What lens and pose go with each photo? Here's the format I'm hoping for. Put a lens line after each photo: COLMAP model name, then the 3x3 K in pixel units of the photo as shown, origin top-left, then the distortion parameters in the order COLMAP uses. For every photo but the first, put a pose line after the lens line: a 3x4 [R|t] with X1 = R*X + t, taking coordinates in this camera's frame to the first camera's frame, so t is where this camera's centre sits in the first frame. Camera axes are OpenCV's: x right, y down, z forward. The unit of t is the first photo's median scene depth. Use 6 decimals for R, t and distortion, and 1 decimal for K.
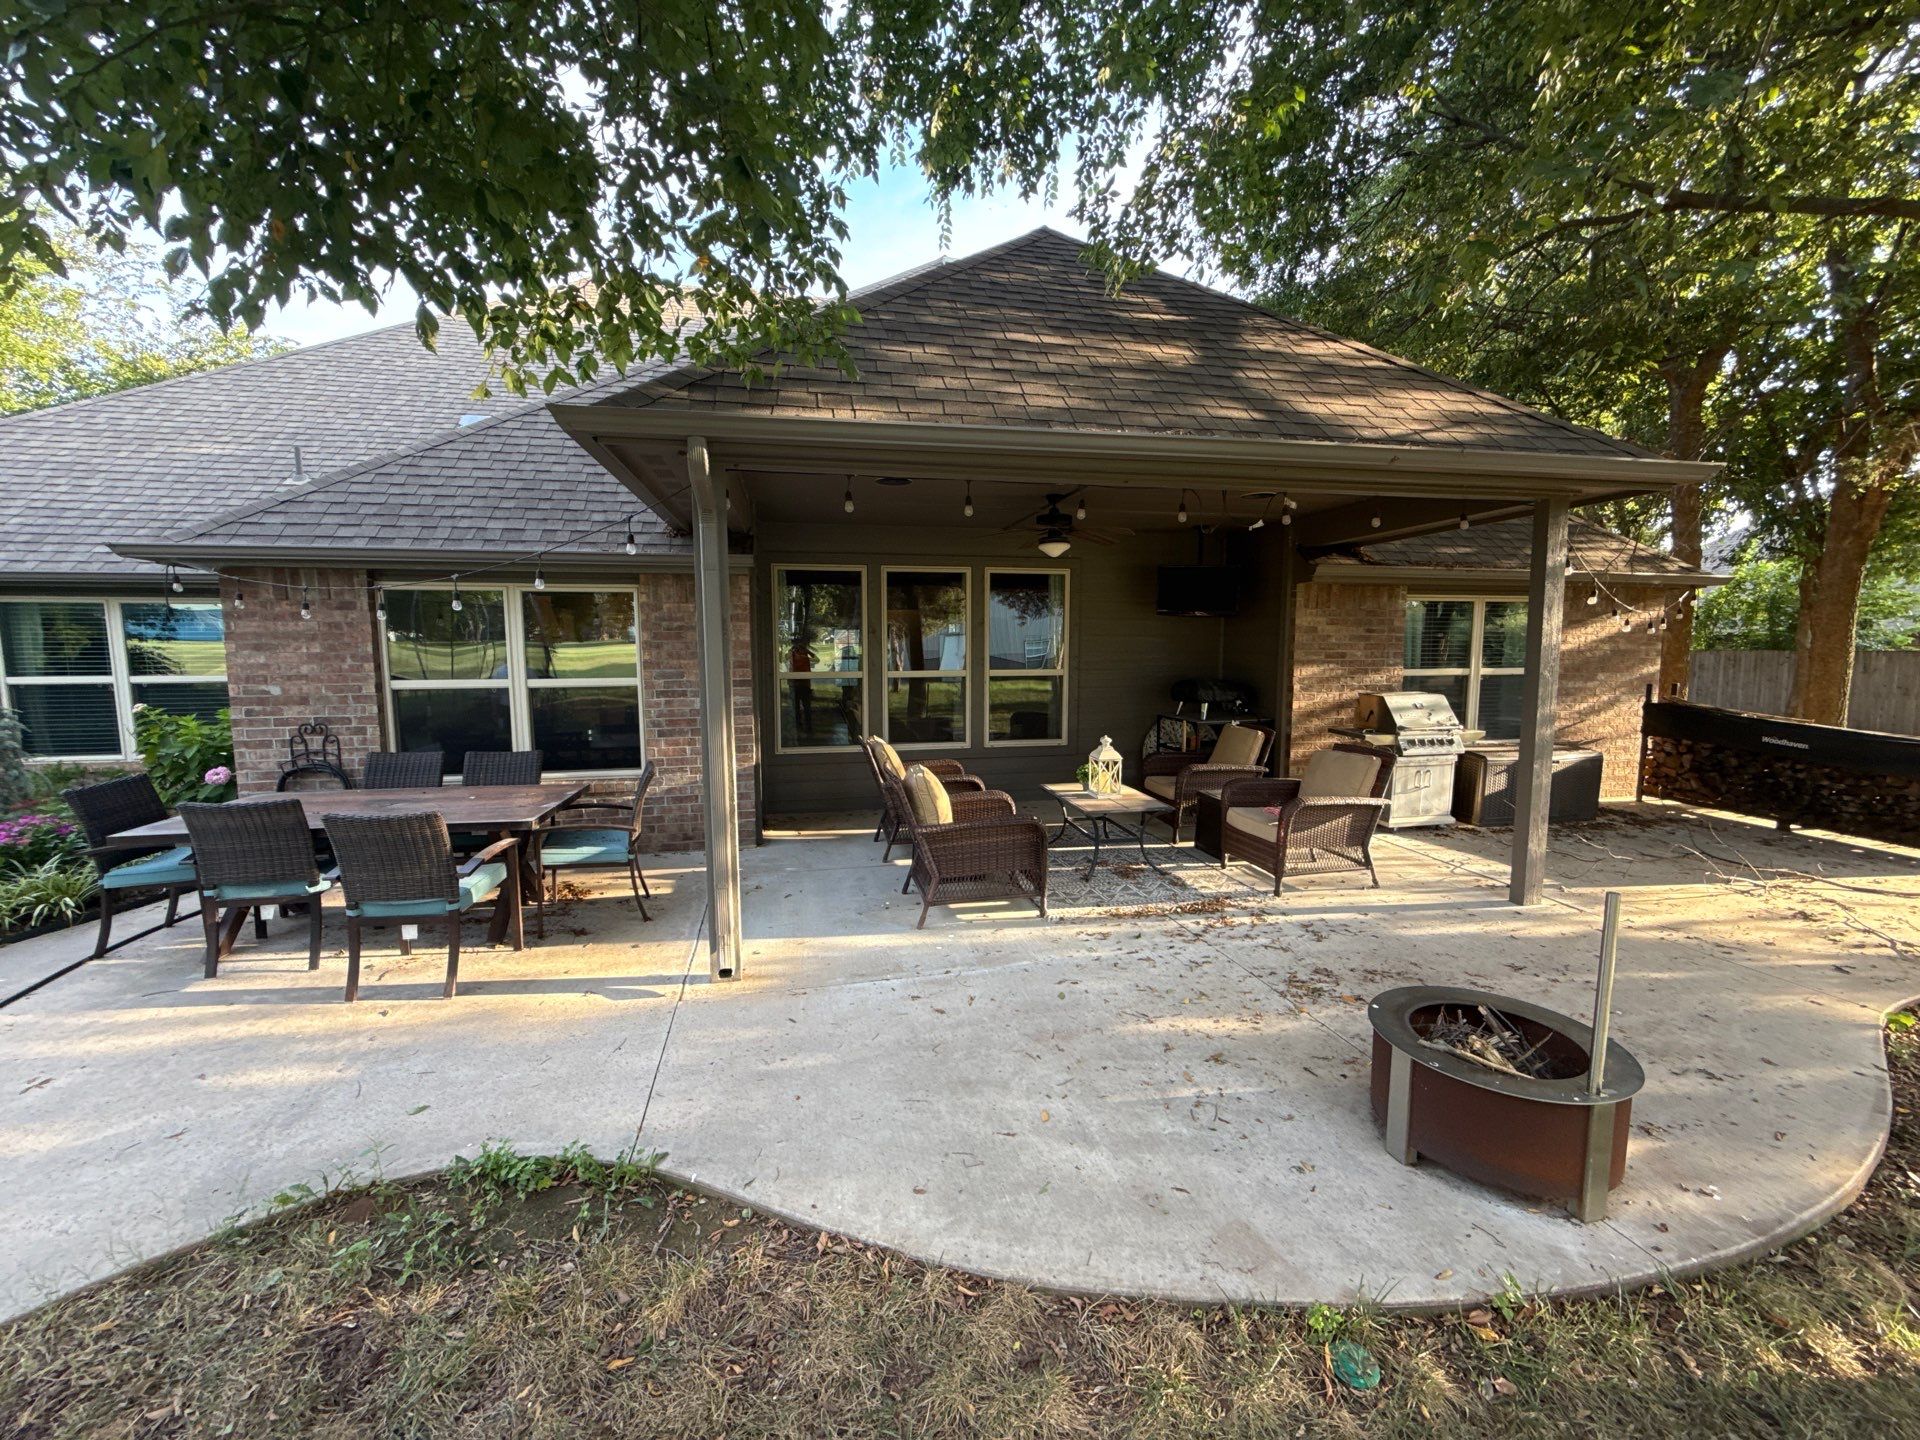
lens RADIAL K [[763.3, 0, 961.3], [0, 763.3, 721.1], [0, 0, 1]] dist [0.000626, -0.000350]
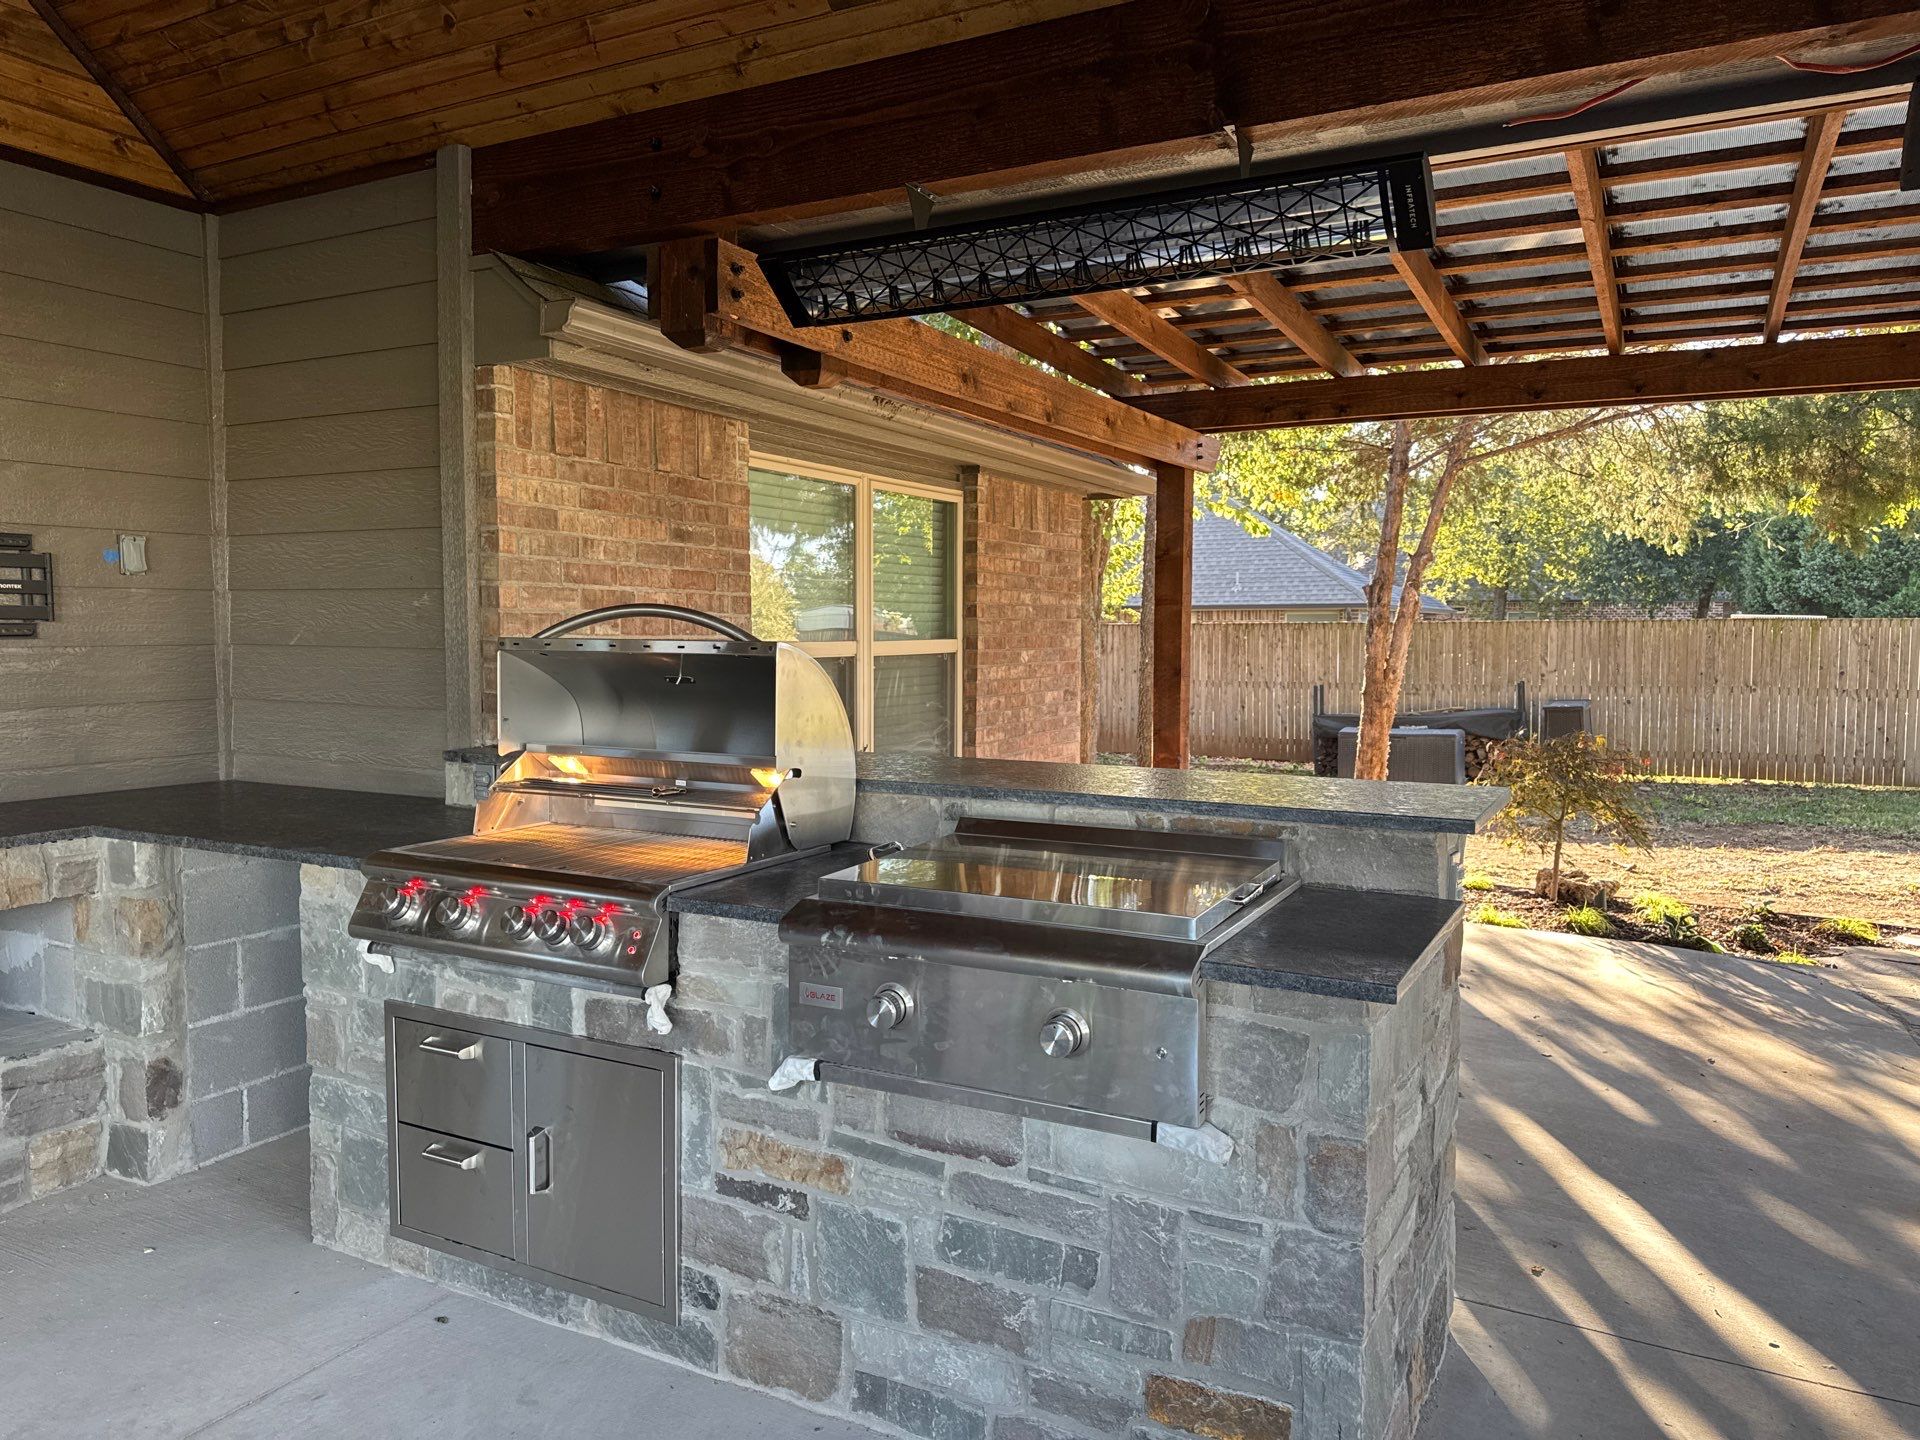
lens RADIAL K [[1350.3, 0, 954.6], [0, 1350.3, 716.4], [0, 0, 1]] dist [0.038925, -0.037835]
pose [[0.645502, -0.043273, 0.762532, 0.161943], [0.062874, 0.998016, 0.003413, -0.033899], [-0.761166, 0.045740, 0.646942, 0.615367]]
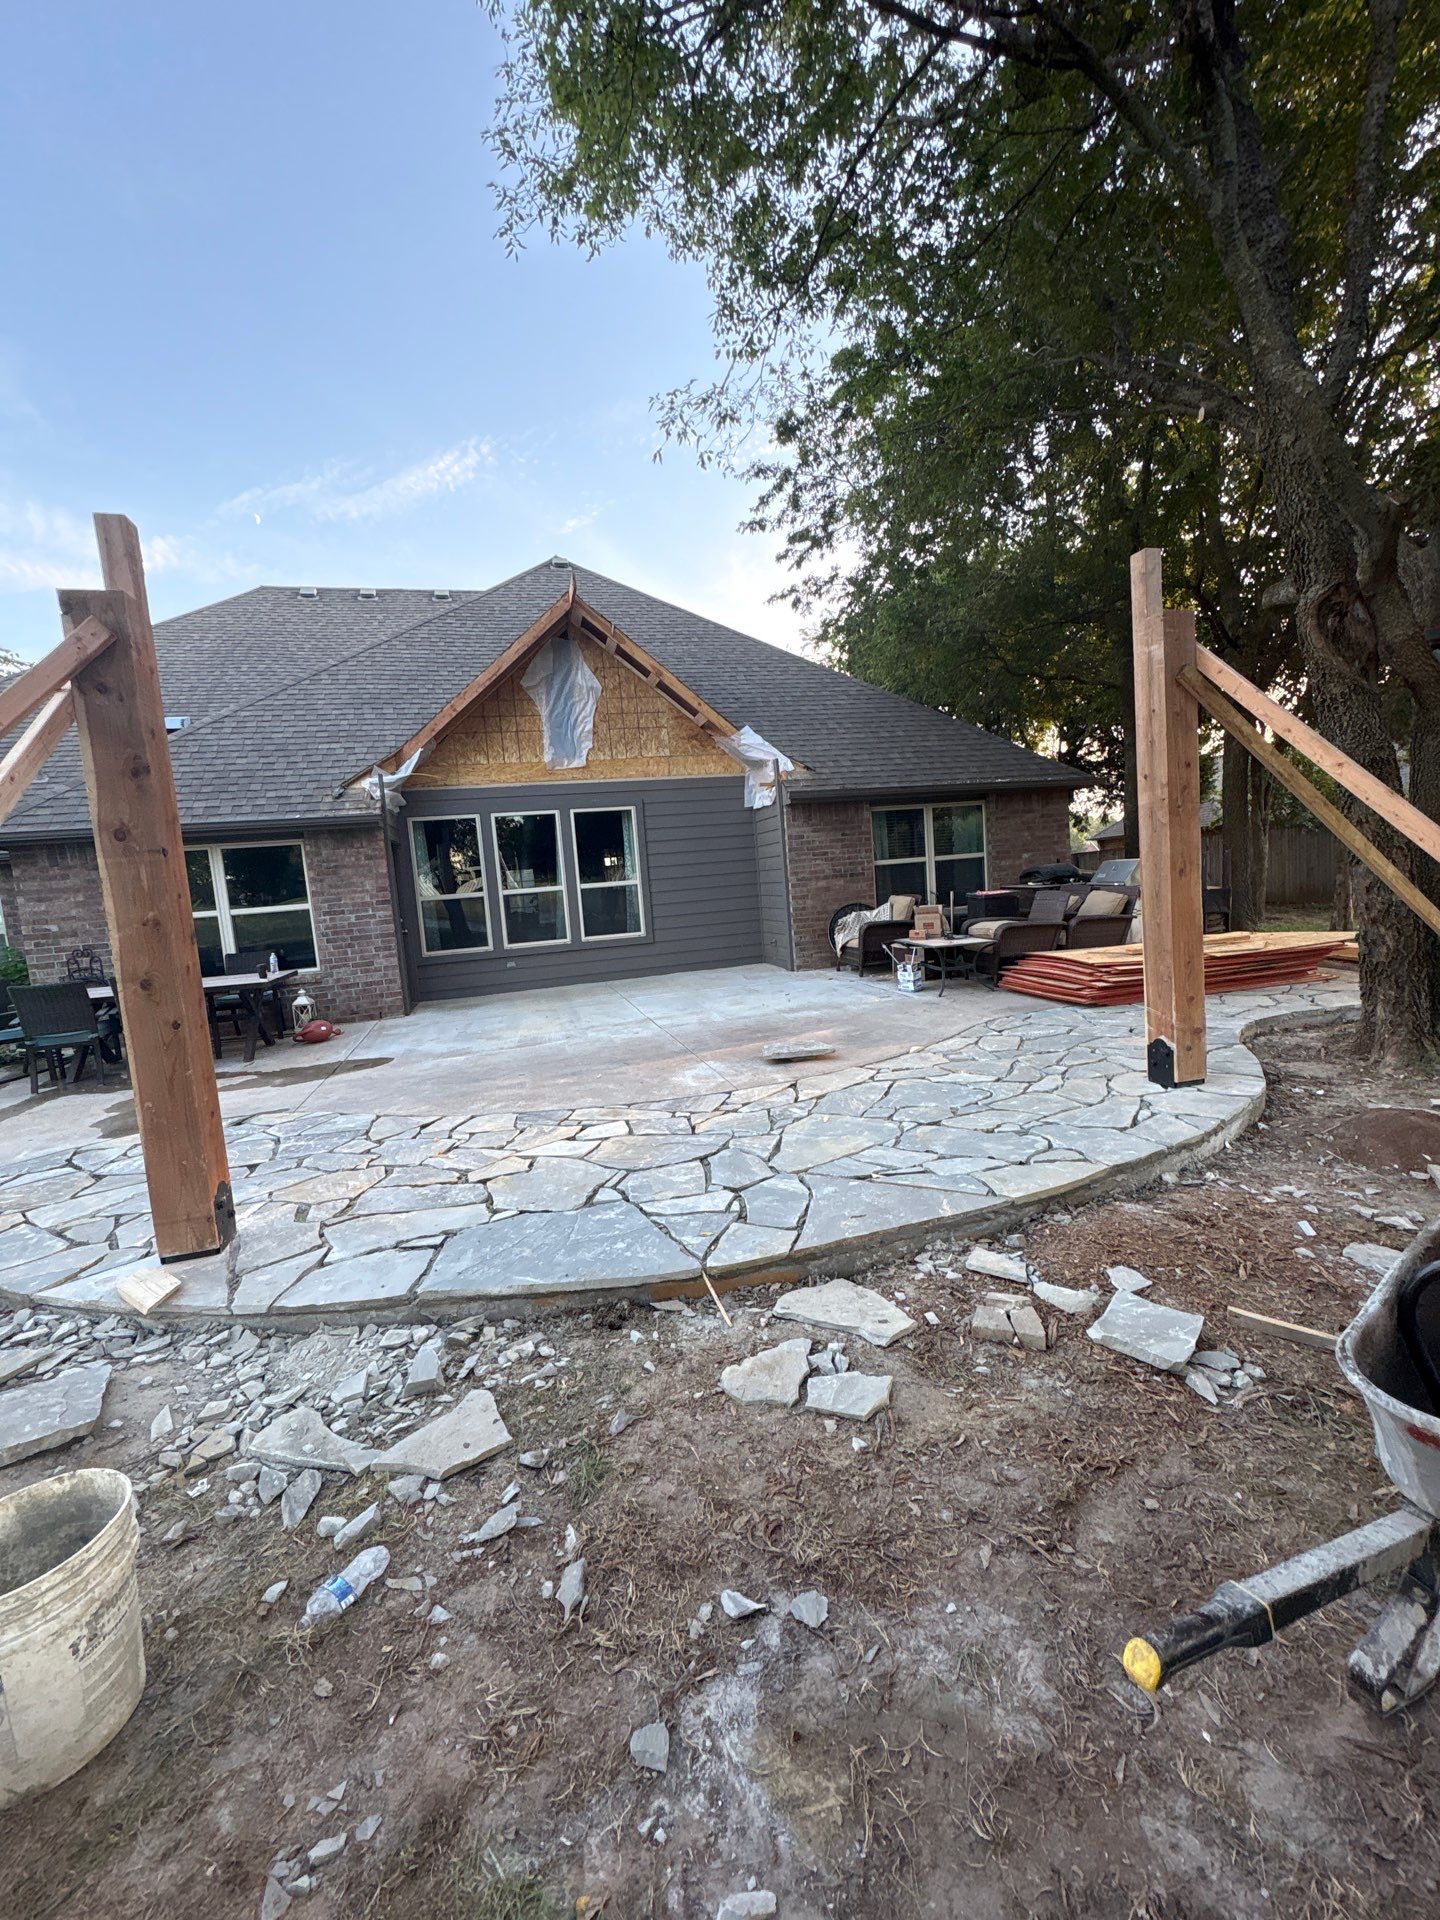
lens RADIAL K [[763.3, 0, 720.0], [0, 763.3, 960.0], [0, 0, 1]] dist [0.000626, -0.000350]
pose [[0.995552, -0.080096, 0.049610, 0.277442], [0.080005, 0.996787, 0.003823, 0.109921], [-0.049757, 0.000163, 0.998761, -0.493645]]
